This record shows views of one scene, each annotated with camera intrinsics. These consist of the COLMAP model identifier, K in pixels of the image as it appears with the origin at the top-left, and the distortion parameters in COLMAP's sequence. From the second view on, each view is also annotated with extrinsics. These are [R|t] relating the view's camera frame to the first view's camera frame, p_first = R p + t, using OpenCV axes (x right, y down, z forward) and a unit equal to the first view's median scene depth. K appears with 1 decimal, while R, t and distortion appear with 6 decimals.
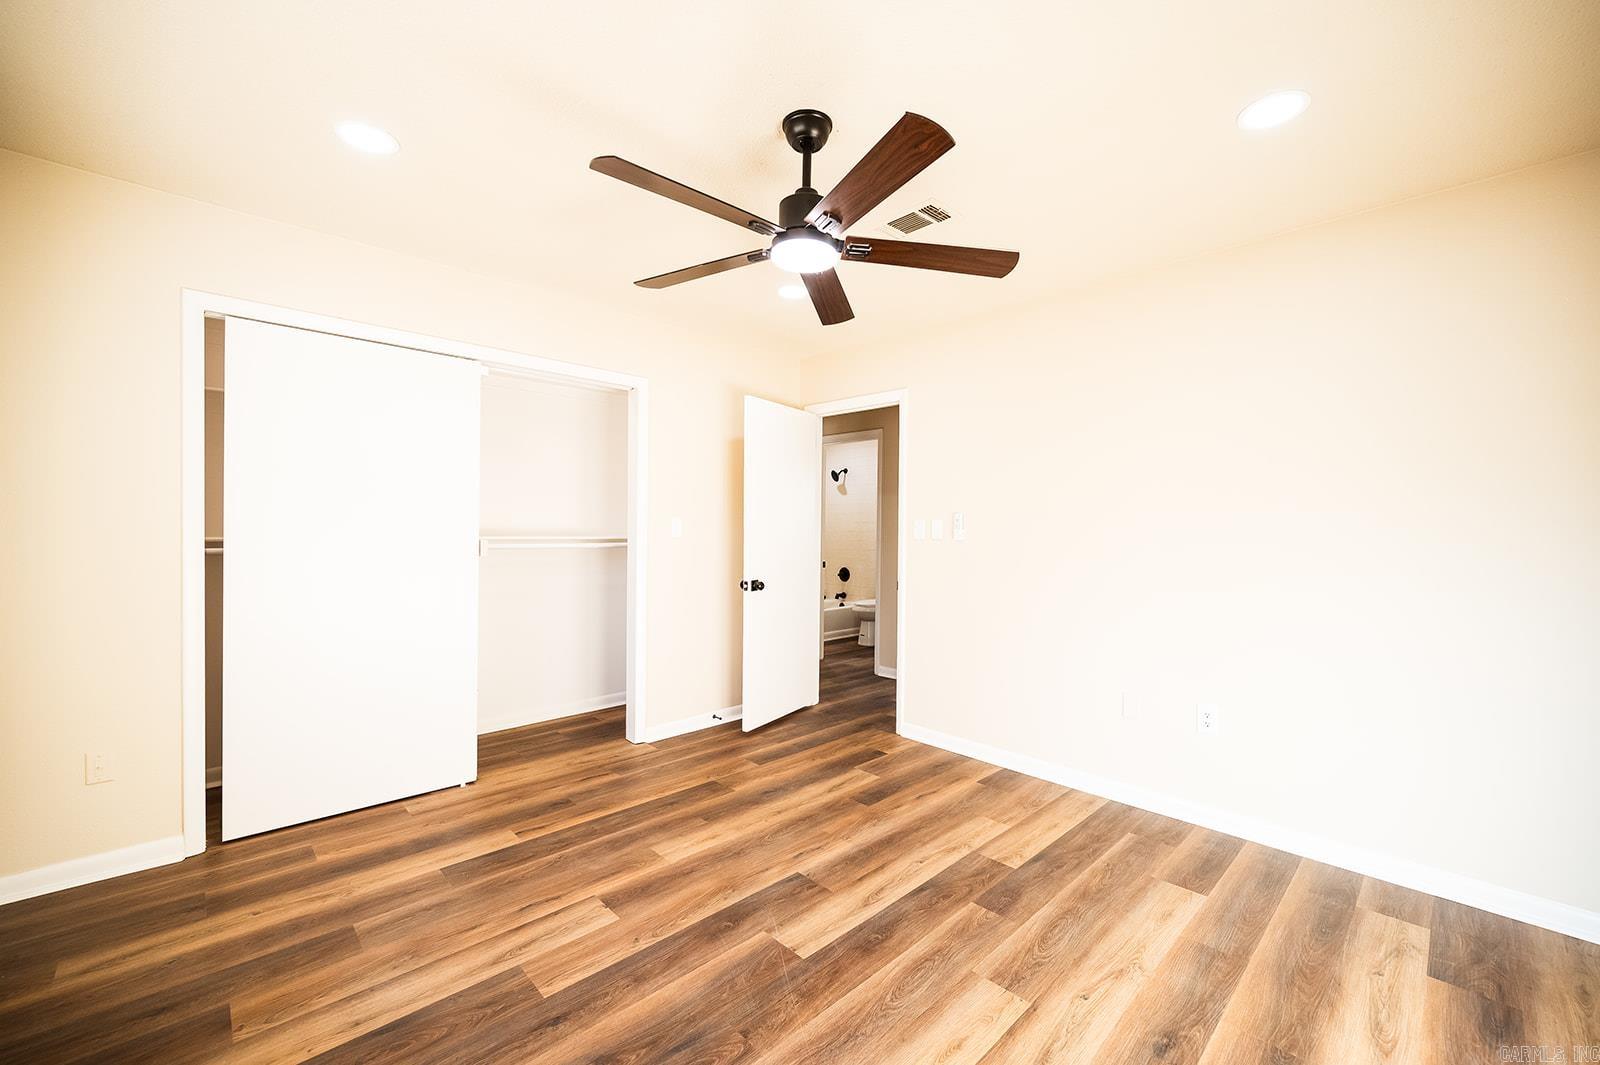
lens RADIAL K [[640.9, 0, 804.9], [0, 640.9, 536.4], [0, 0, 1]] dist [-0.000629, -0.000377]
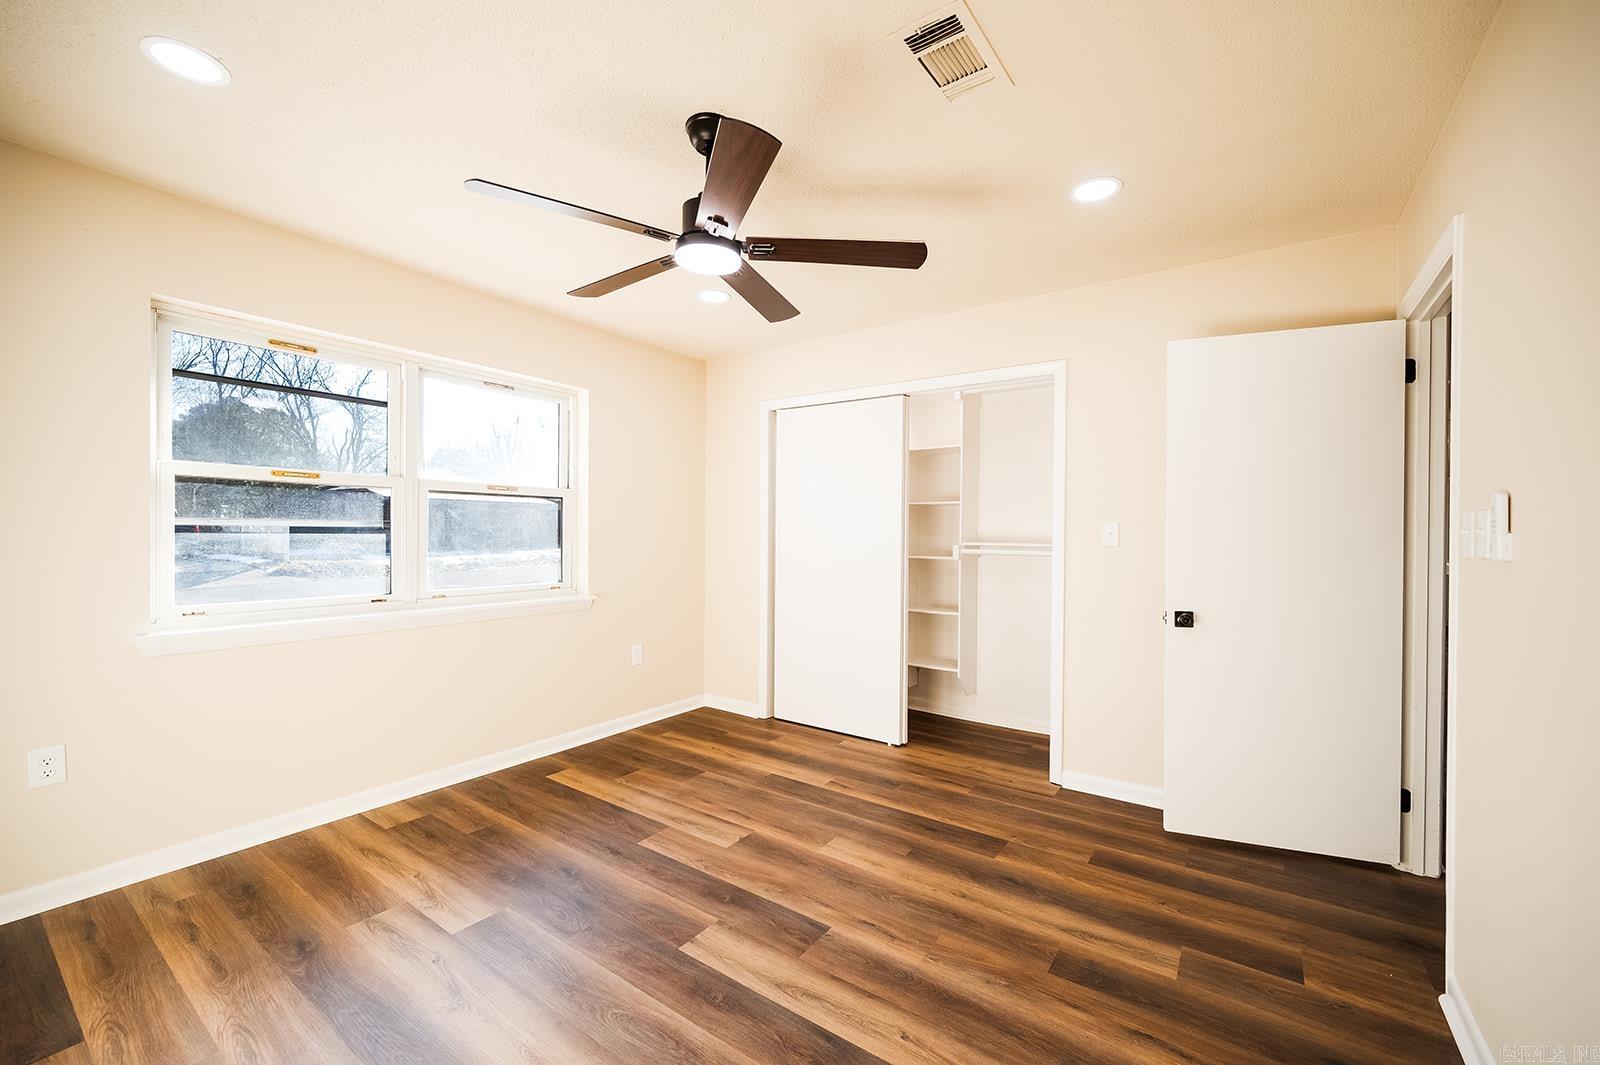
lens RADIAL K [[640.9, 0, 804.9], [0, 640.9, 536.4], [0, 0, 1]] dist [-0.000629, -0.000377]
pose [[0.188082, -0.000549, -0.982153, 0.779921], [-0.017488, 0.999839, -0.003908, -0.001157], [0.981998, 0.017911, 0.188042, 0.741017]]
